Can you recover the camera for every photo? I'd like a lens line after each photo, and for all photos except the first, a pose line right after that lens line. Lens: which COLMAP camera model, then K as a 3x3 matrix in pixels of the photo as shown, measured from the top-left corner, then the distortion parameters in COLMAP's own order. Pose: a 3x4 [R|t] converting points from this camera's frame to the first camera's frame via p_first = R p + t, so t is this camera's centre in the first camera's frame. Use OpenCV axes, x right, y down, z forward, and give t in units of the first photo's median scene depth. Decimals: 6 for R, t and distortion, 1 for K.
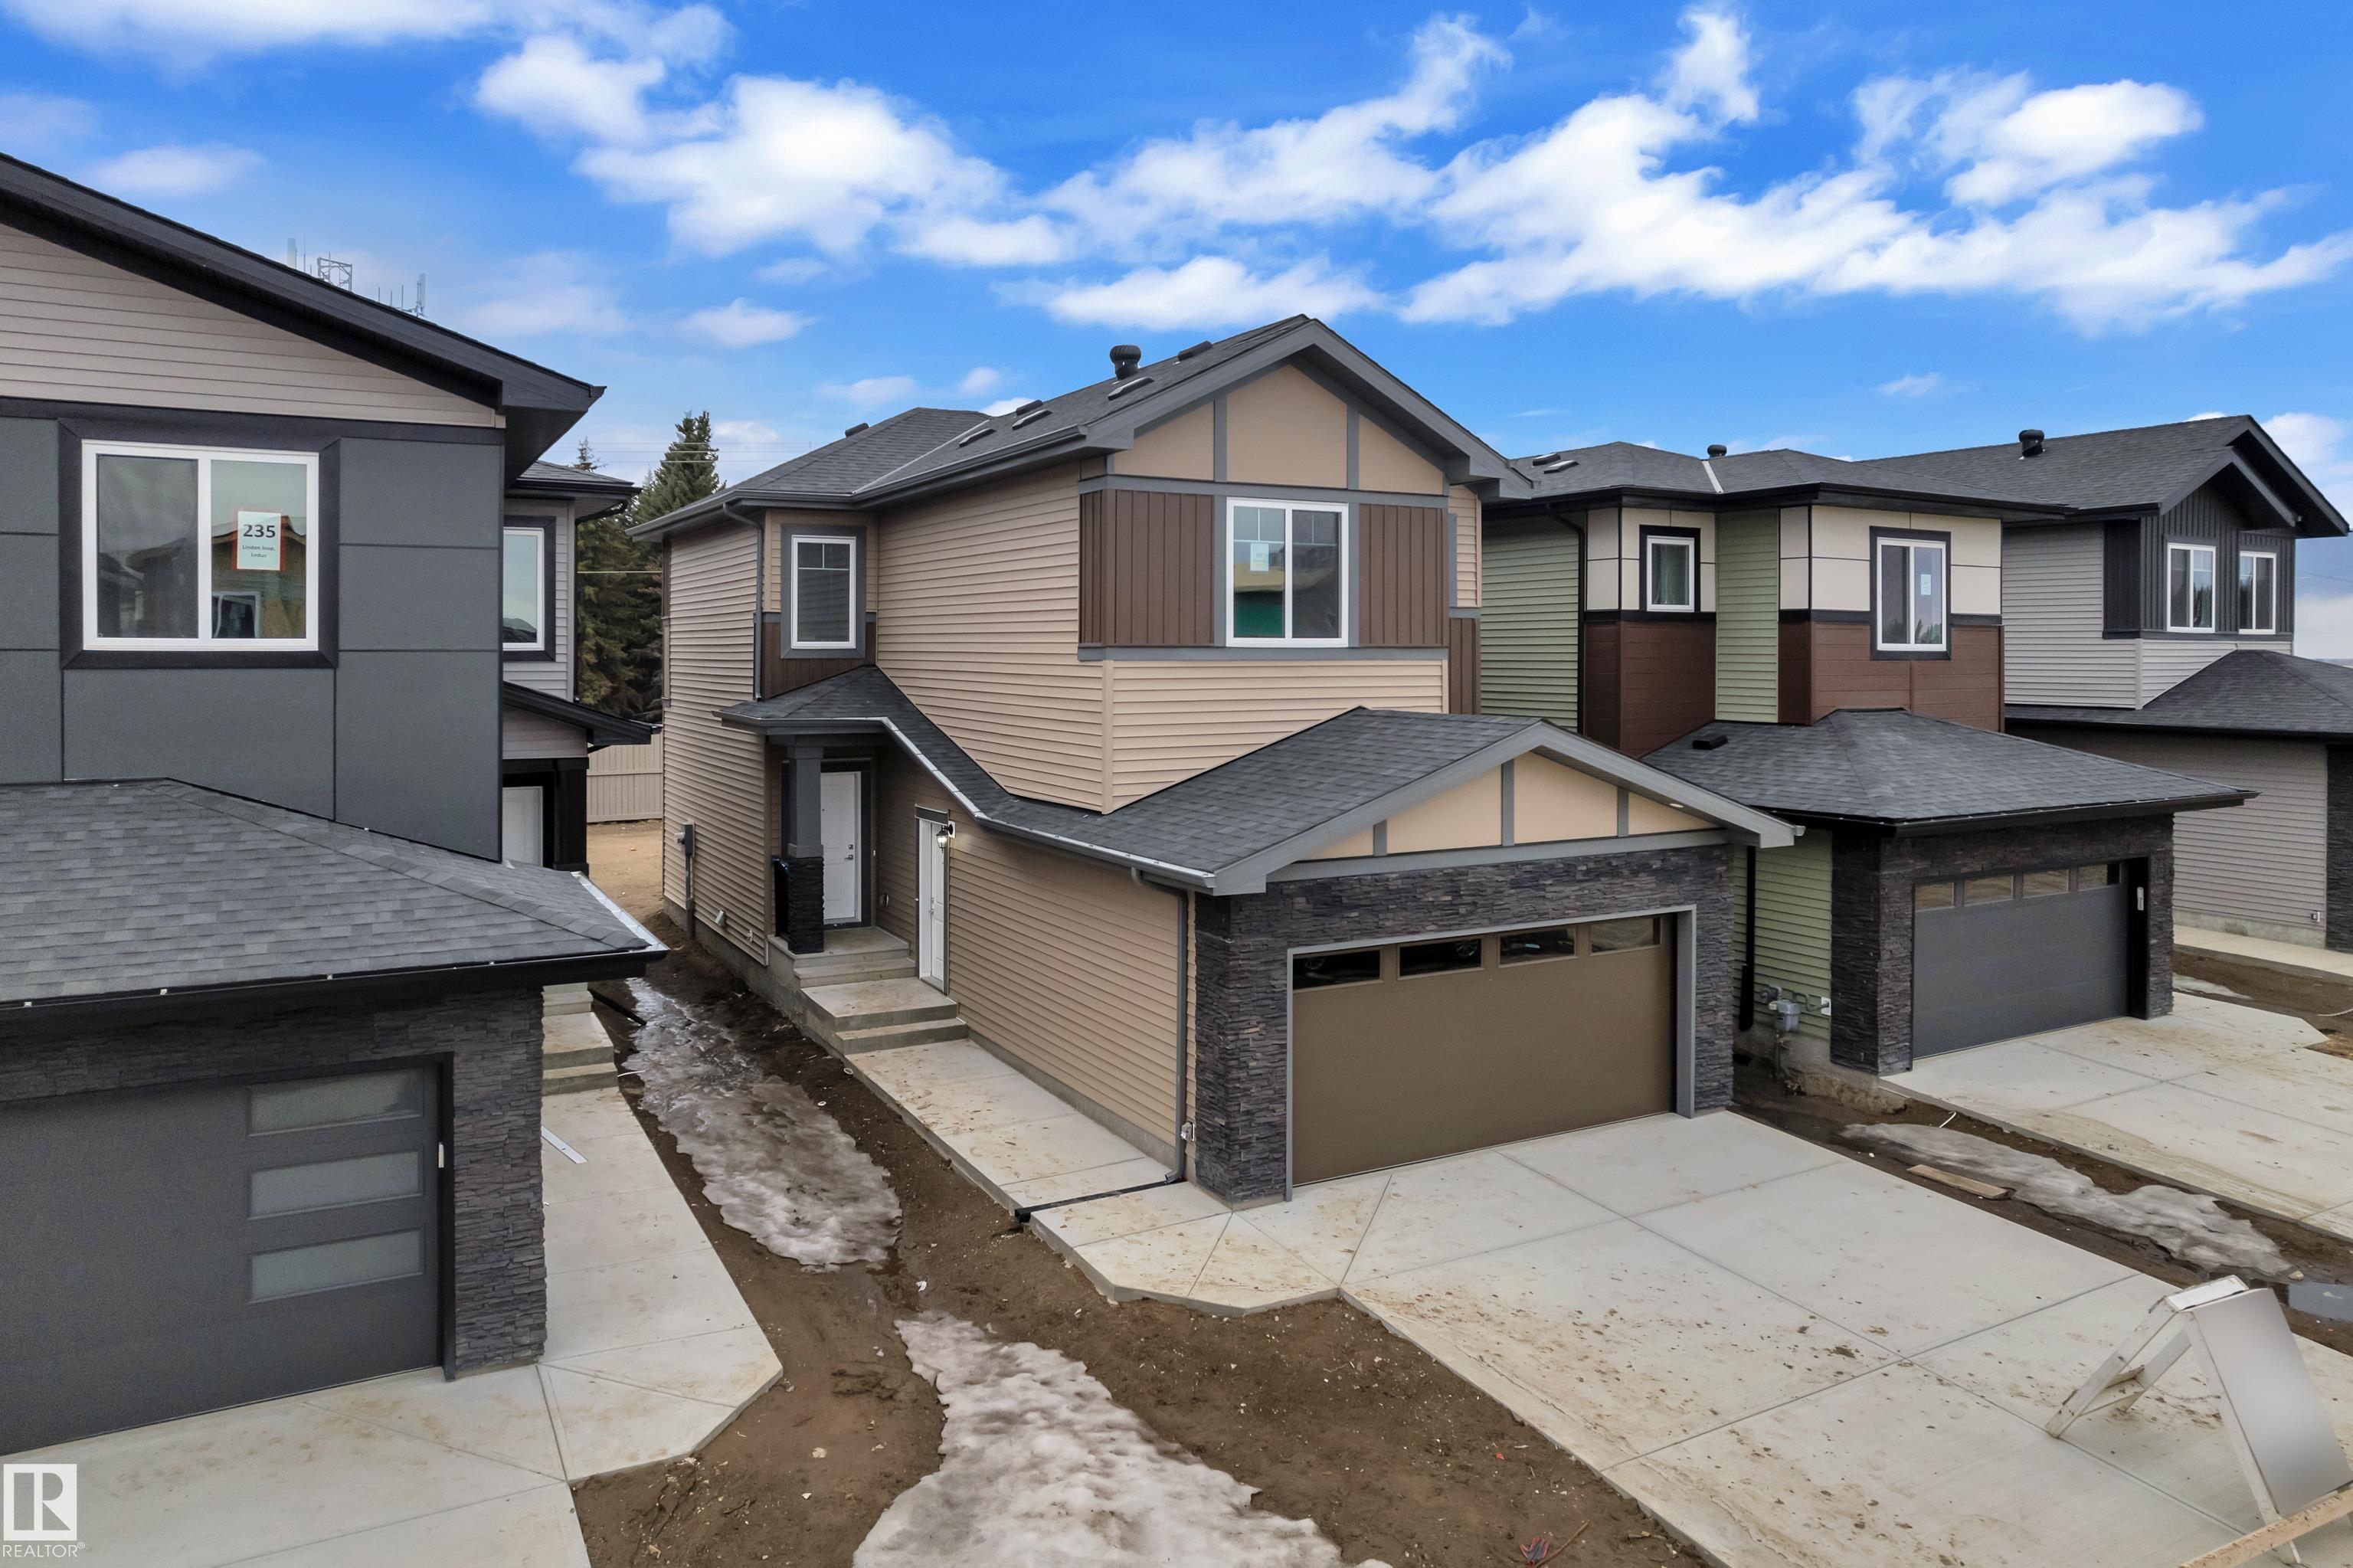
lens RADIAL K [[1545.6, 0, 1171.4], [0, 1545.6, 659.1], [0, 0, 1]] dist [-0.059373, 0.041504]
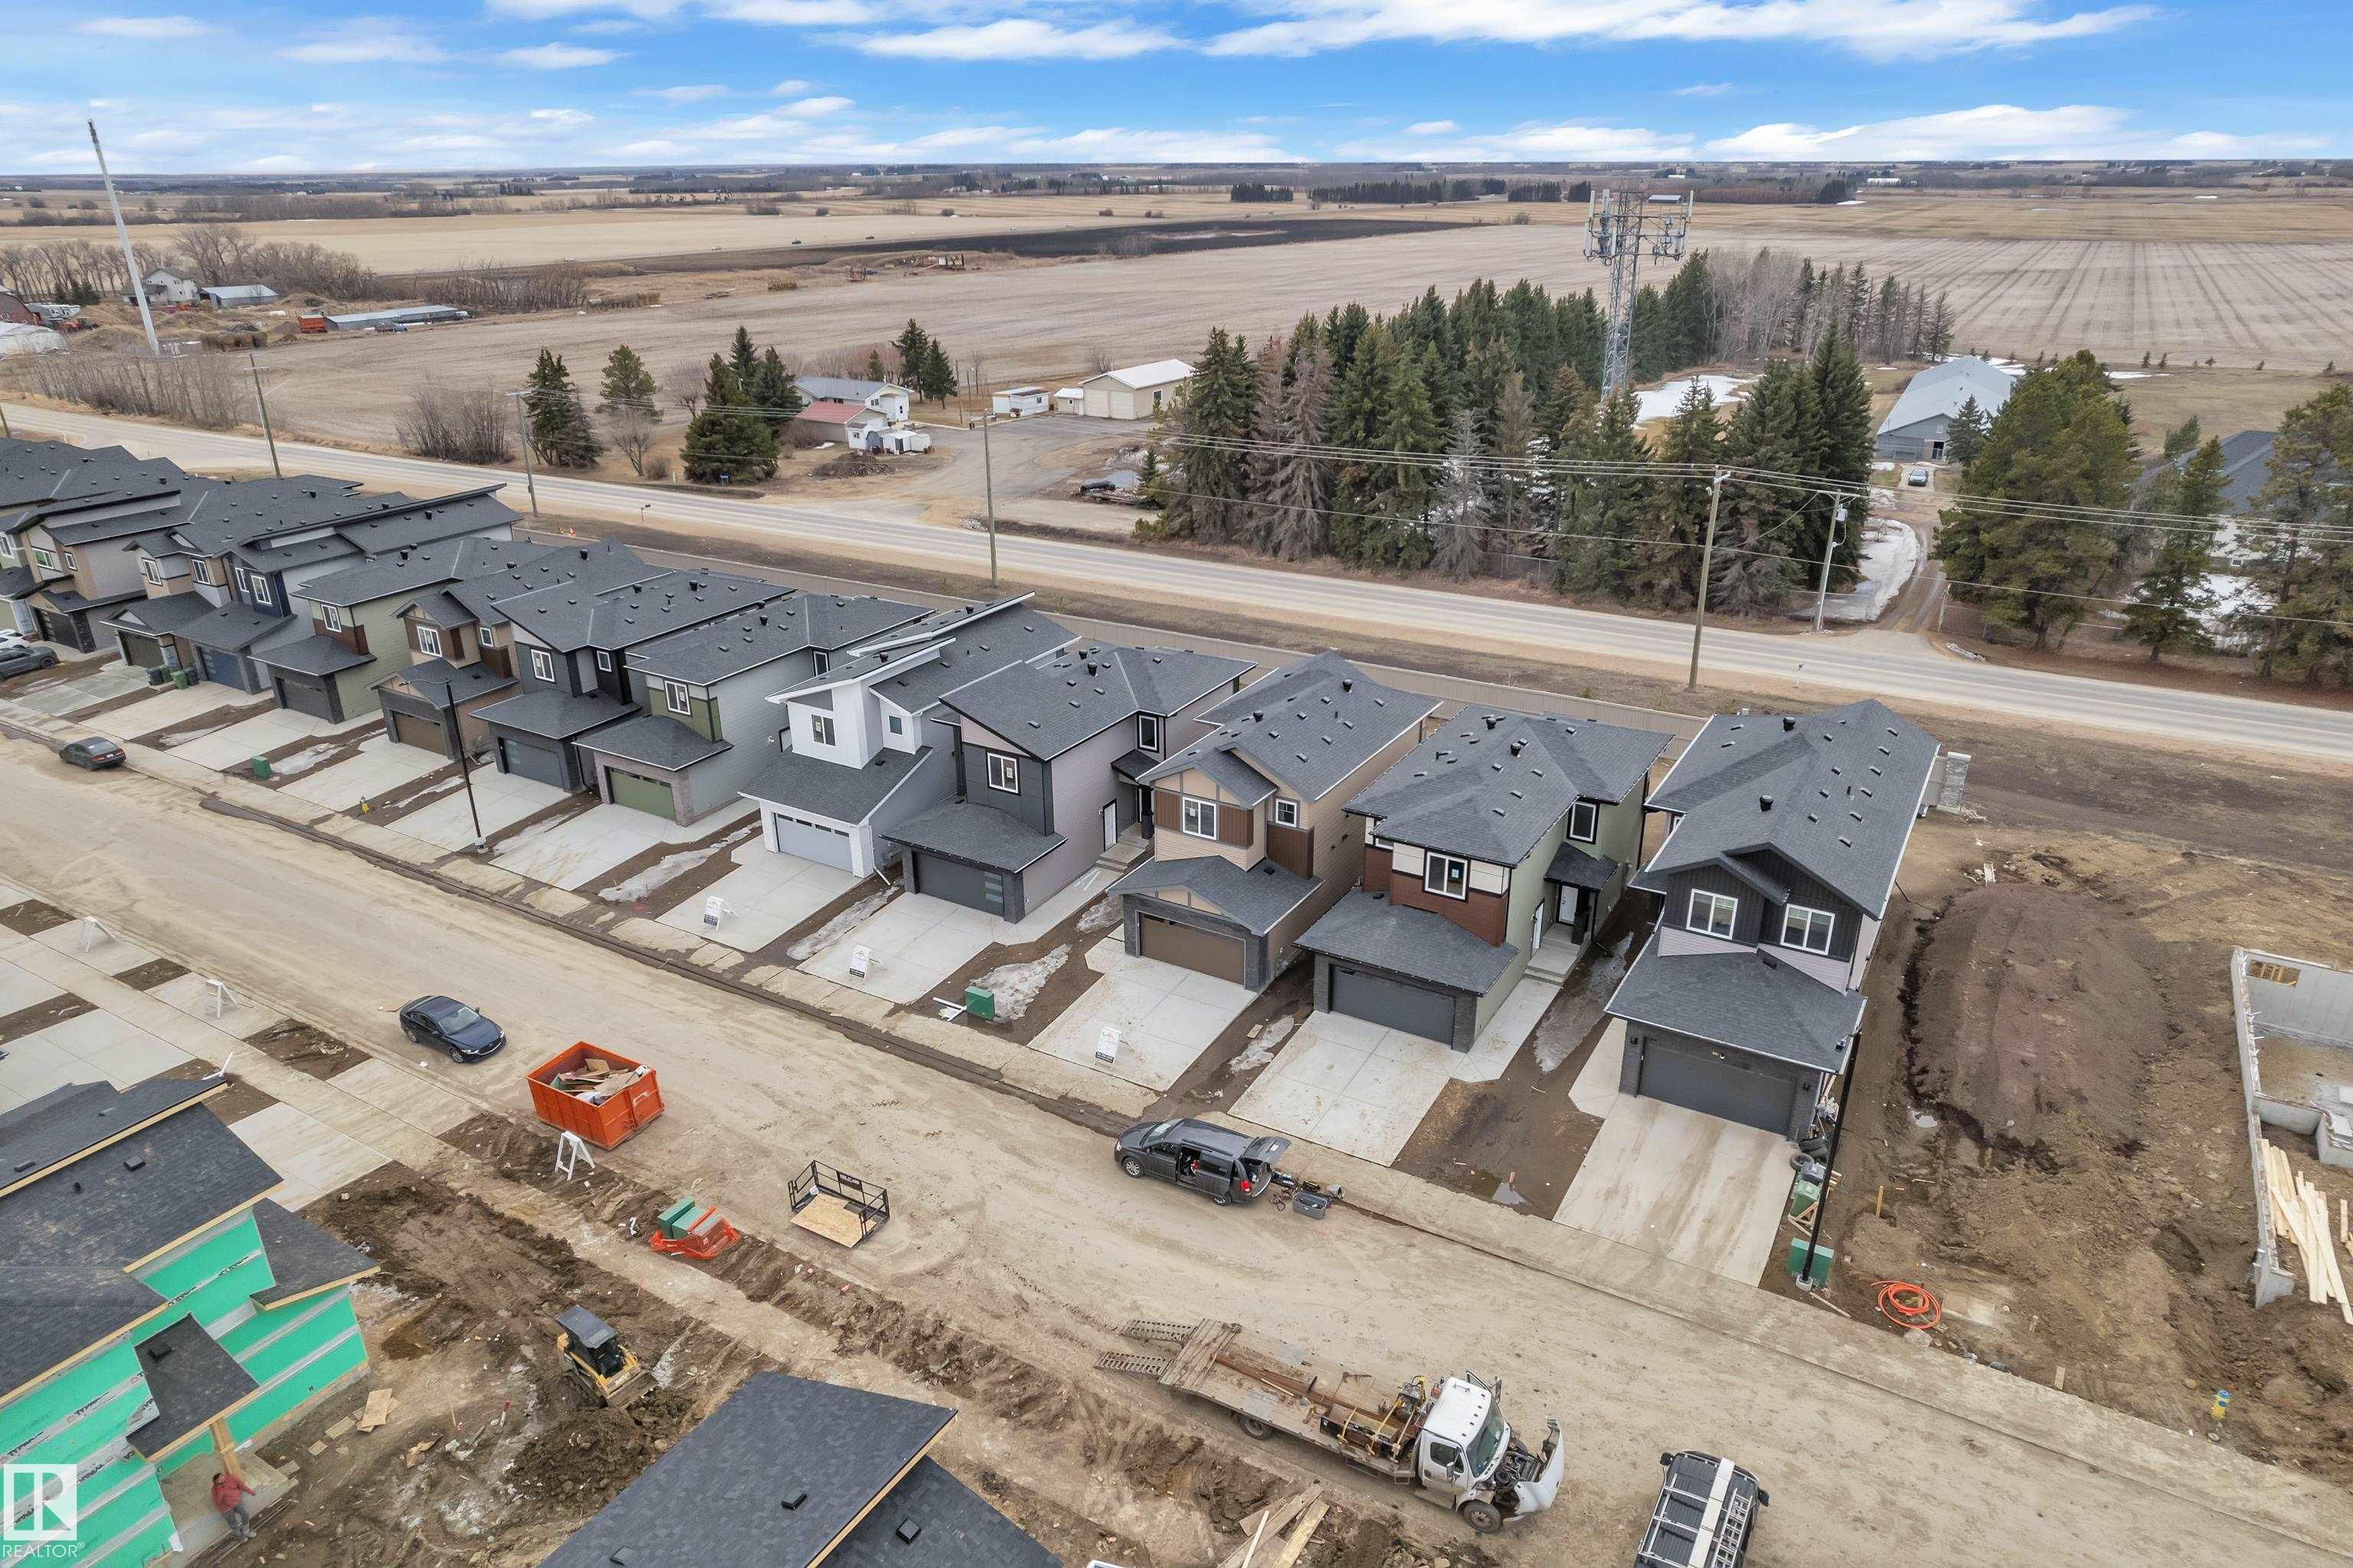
lens RADIAL K [[1505.4, 0, 1180.9], [0, 1505.4, 811.4], [0, 0, 1]] dist [-0.062944, 0.055753]
pose [[0.499696, 0.341828, -0.795900, 3.260071], [0.007628, 0.917068, 0.398657, -1.682155], [0.866167, -0.205278, 0.455648, -0.779871]]
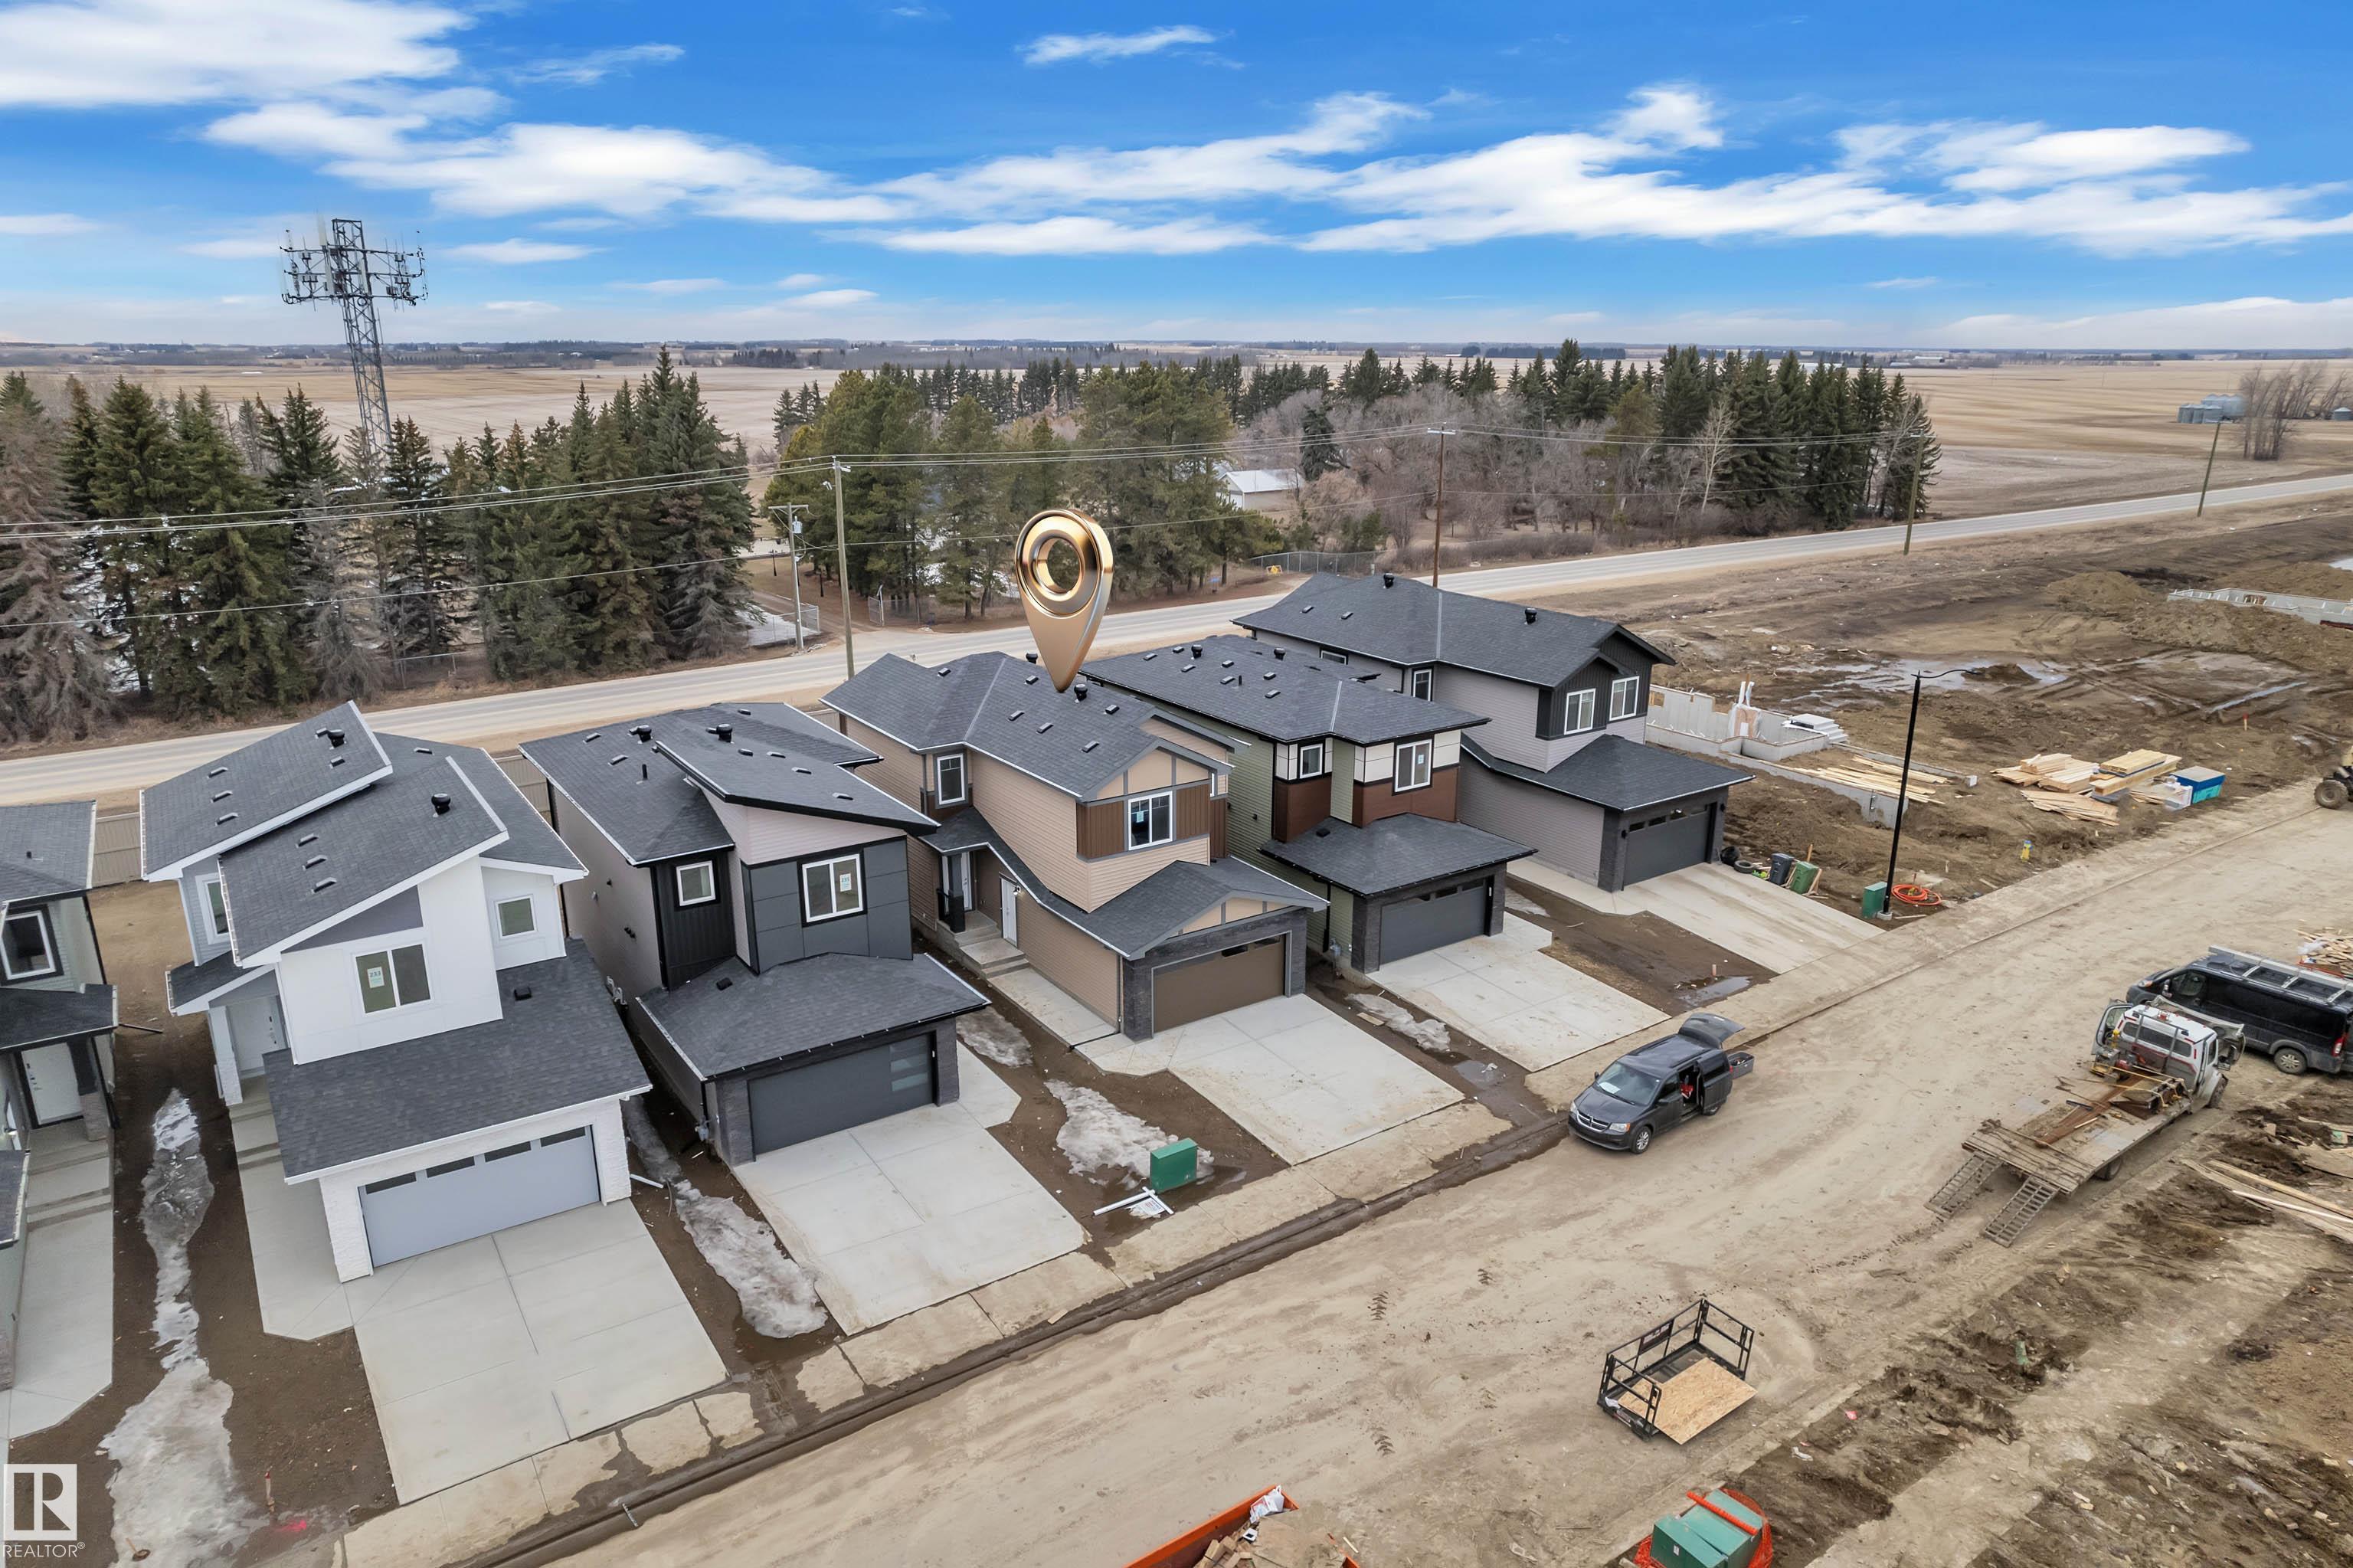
lens RADIAL K [[1503.7, 0, 1175.6], [0, 1503.7, 796.4], [0, 0, 1]] dist [-0.080615, 0.074354]
pose [[0.995357, -0.027940, 0.092104, -0.138789], [-0.000032, 0.956845, 0.290599, -0.962380], [-0.096248, -0.289253, 0.952402, -1.707382]]
